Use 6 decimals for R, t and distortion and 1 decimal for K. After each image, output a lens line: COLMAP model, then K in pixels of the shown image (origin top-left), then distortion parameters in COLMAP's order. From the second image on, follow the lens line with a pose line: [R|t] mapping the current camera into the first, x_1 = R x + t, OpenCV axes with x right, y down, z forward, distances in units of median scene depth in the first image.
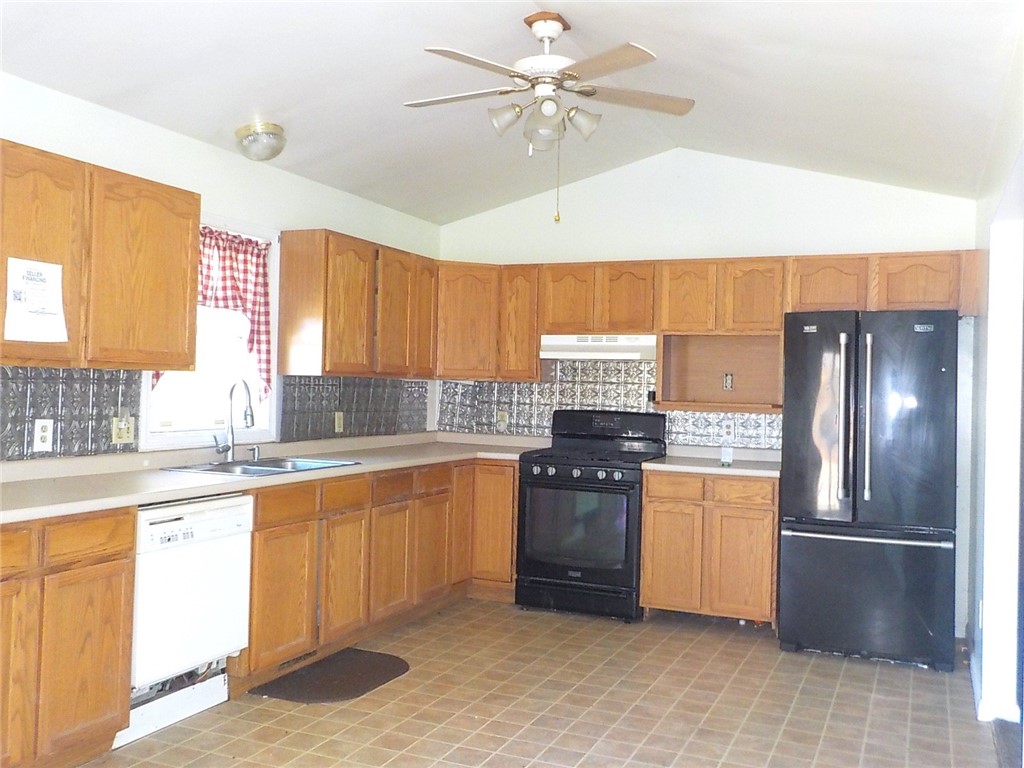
lens RADIAL K [[937.8, 0, 520.2], [0, 937.8, 382.6], [0, 0, 1]] dist [0.012913, 0.004080]
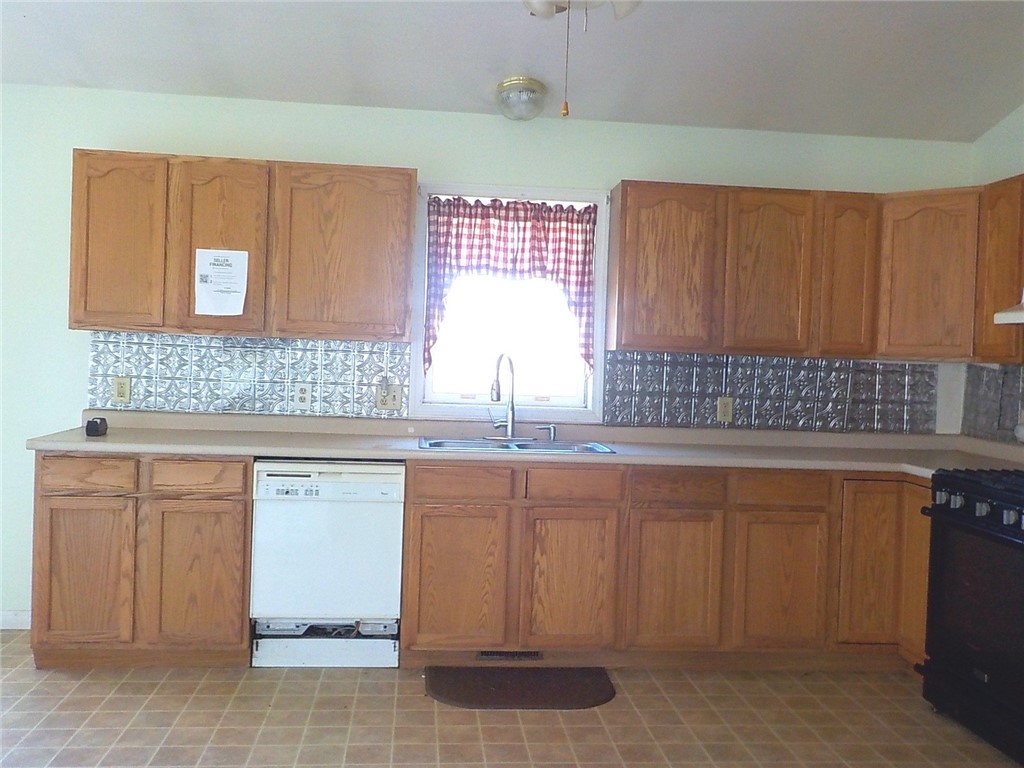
lens RADIAL K [[937.8, 0, 520.2], [0, 937.8, 382.6], [0, 0, 1]] dist [0.012913, 0.004080]
pose [[0.486504, 0.014756, -0.873554, 0.618698], [-0.020501, 0.999775, 0.005471, 0.024494], [0.873438, 0.015247, 0.486697, 0.614374]]
